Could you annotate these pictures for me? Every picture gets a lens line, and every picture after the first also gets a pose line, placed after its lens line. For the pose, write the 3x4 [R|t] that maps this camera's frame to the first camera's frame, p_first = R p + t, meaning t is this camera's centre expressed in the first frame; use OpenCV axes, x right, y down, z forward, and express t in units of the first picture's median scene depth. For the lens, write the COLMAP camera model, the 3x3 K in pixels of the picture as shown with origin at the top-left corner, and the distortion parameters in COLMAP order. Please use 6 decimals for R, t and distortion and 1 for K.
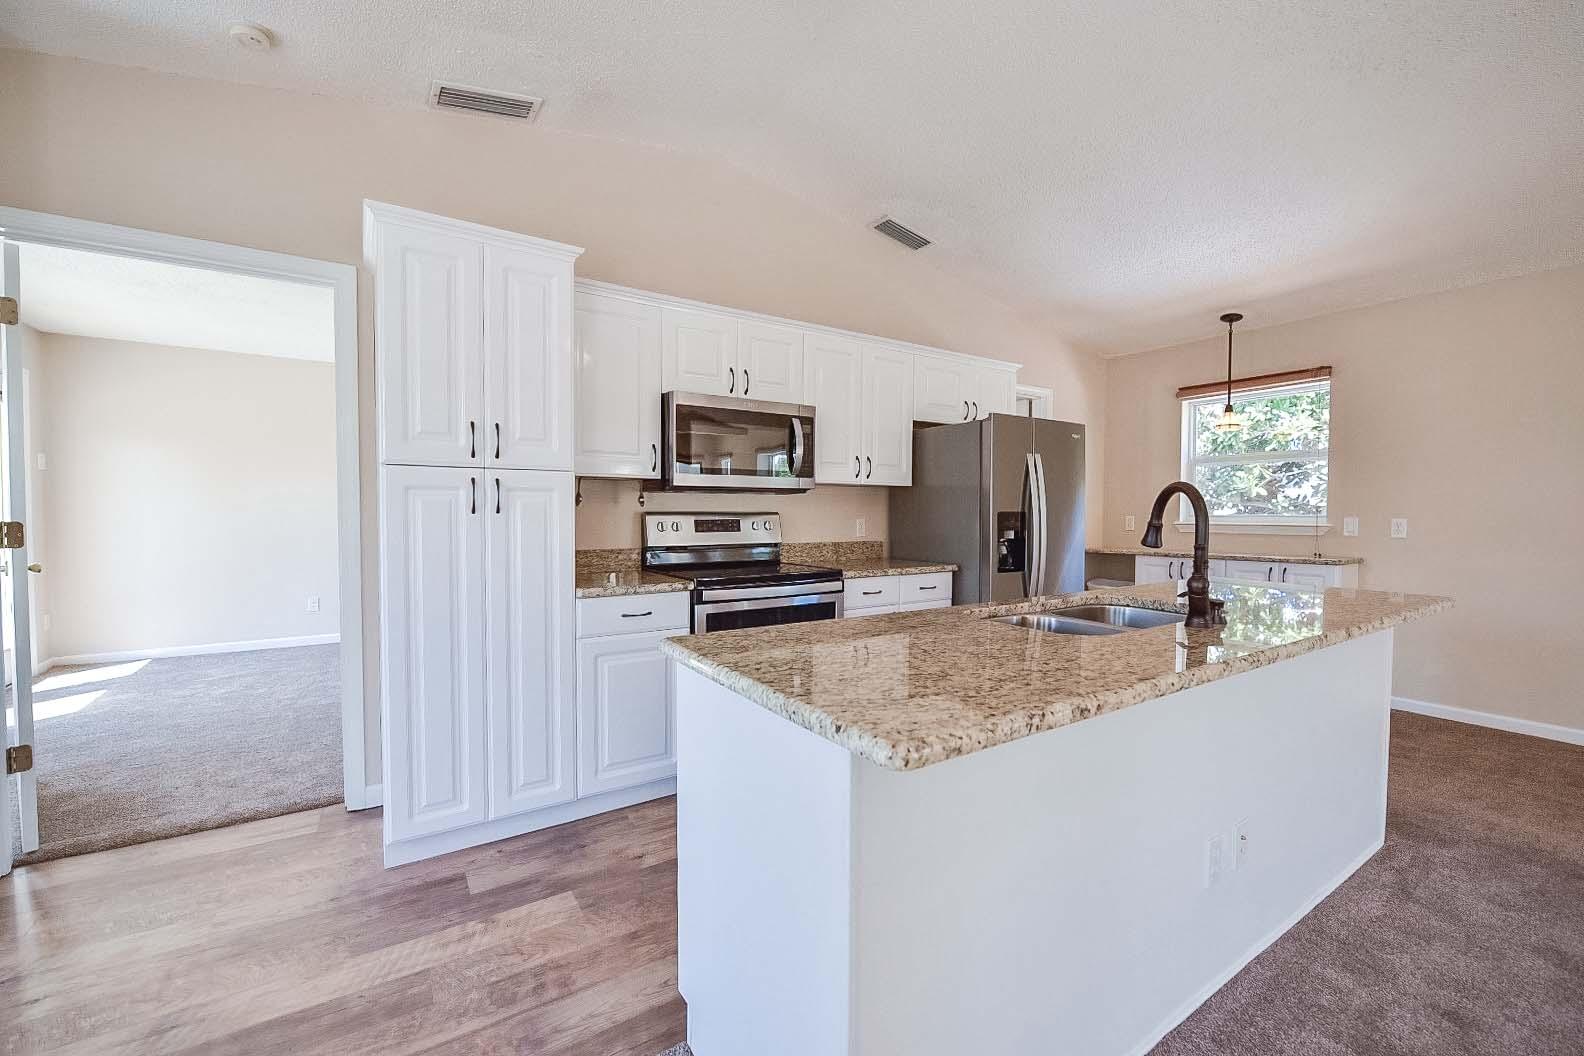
lens RADIAL K [[655.9, 0, 791.6], [0, 655.9, 524.2], [0, 0, 1]] dist [-0.003229, -0.000070]
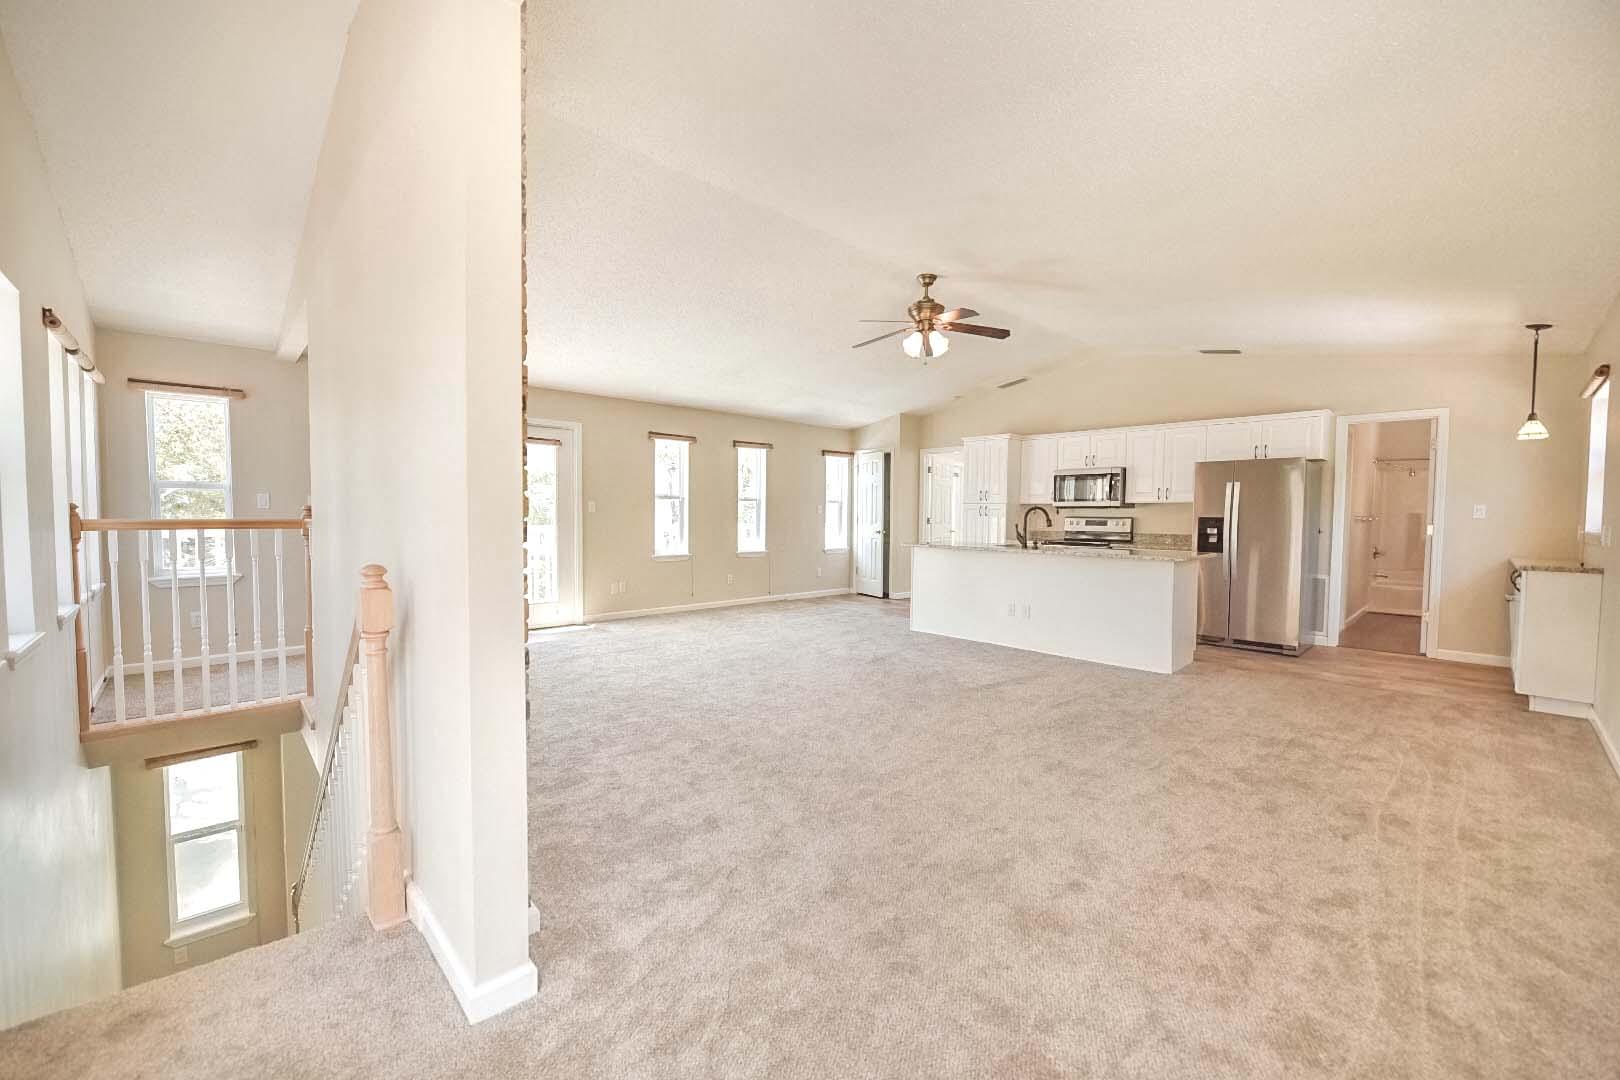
lens RADIAL K [[670.8, 0, 818.3], [0, 670.8, 541.4], [0, 0, 1]] dist [-0.003229, -0.000070]
pose [[0.182262, 0.033394, -0.982683, 2.064575], [-0.033198, 0.999062, 0.027793, 0.034640], [0.982689, 0.027557, 0.183200, -0.381934]]
